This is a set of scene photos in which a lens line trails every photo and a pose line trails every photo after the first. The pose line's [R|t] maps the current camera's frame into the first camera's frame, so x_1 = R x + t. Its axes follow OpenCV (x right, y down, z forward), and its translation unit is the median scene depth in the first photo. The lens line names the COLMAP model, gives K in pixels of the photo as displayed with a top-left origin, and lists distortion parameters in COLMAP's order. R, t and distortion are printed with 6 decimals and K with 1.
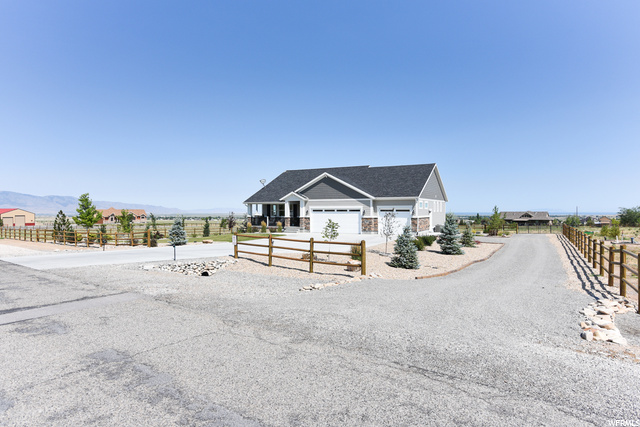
lens RADIAL K [[378.7, 0, 320.0], [0, 378.7, 213.5], [0, 0, 1]] dist [0.003288, 0.000171]
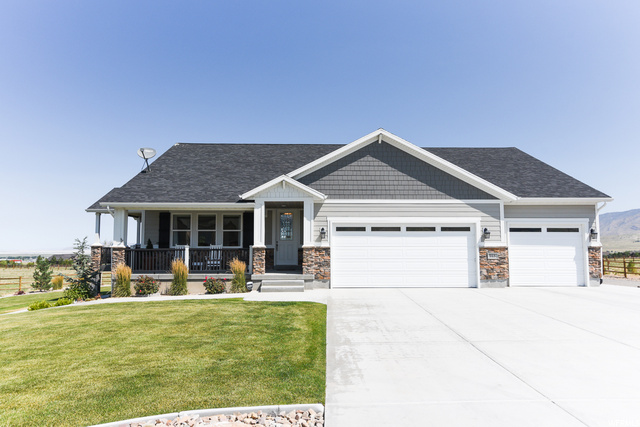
lens RADIAL K [[424.4, 0, 320.0], [0, 424.4, 213.5], [0, 0, 1]] dist [0.012427, 0.002094]
pose [[0.863992, 0.040191, 0.501899, -0.244194], [0.003856, 0.996252, -0.086415, 0.013261], [-0.503491, 0.076597, 0.860598, 0.644146]]
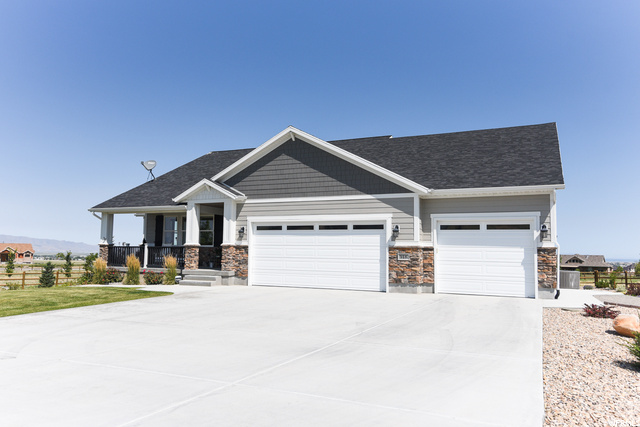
lens RADIAL K [[477.9, 0, 320.0], [0, 477.9, 213.5], [0, 0, 1]] dist [0.024518, -0.000213]
pose [[0.997812, 0.019902, 0.063056, 0.014326], [-0.014322, 0.996040, -0.087741, 0.019238], [-0.064552, 0.086646, 0.994146, 0.510224]]
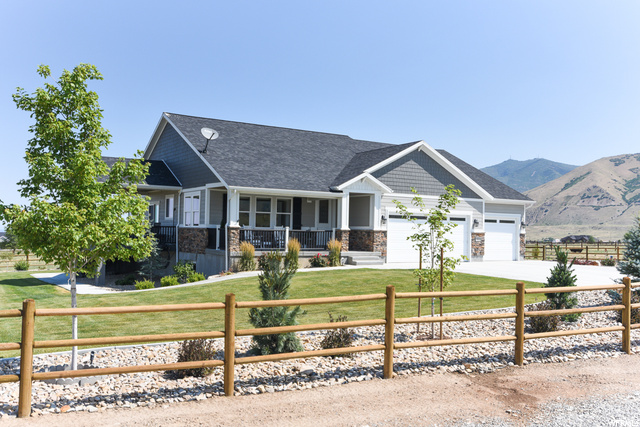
lens RADIAL K [[600.3, 0, 320.0], [0, 600.3, 213.5], [0, 0, 1]] dist [0.000933, -0.000170]
pose [[0.482842, 0.038502, 0.874860, -0.715183], [-0.012812, 0.999237, -0.036905, 0.017398], [-0.875614, 0.006611, 0.482967, 0.712548]]
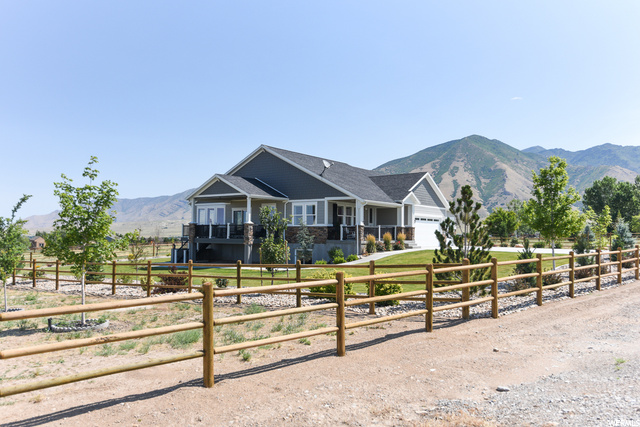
lens RADIAL K [[517.6, 0, 320.0], [0, 517.6, 213.5], [0, 0, 1]] dist [0.009446, -0.002128]
pose [[0.103462, 0.043681, 0.993674, -1.063515], [0.000215, 0.999034, -0.043939, 0.027107], [-0.994633, 0.004759, 0.103353, 1.077845]]
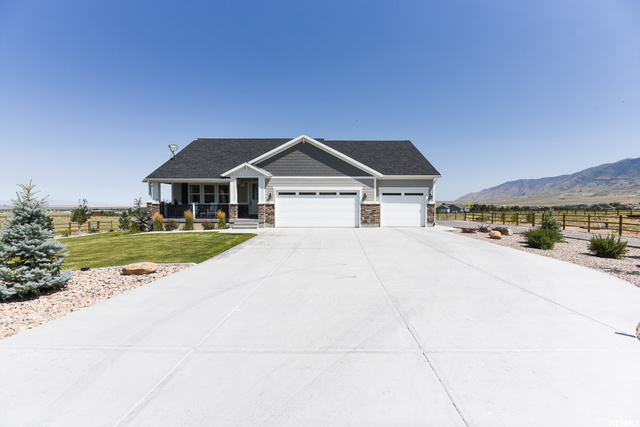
lens RADIAL K [[309.6, 0, 320.0], [0, 309.6, 213.5], [0, 0, 1]] dist [-0.004459, -0.000760]
pose [[0.879446, -0.013914, 0.475794, -0.209520], [0.001040, 0.999626, 0.027311, 0.011987], [-0.475997, -0.023524, 0.879132, 0.497544]]
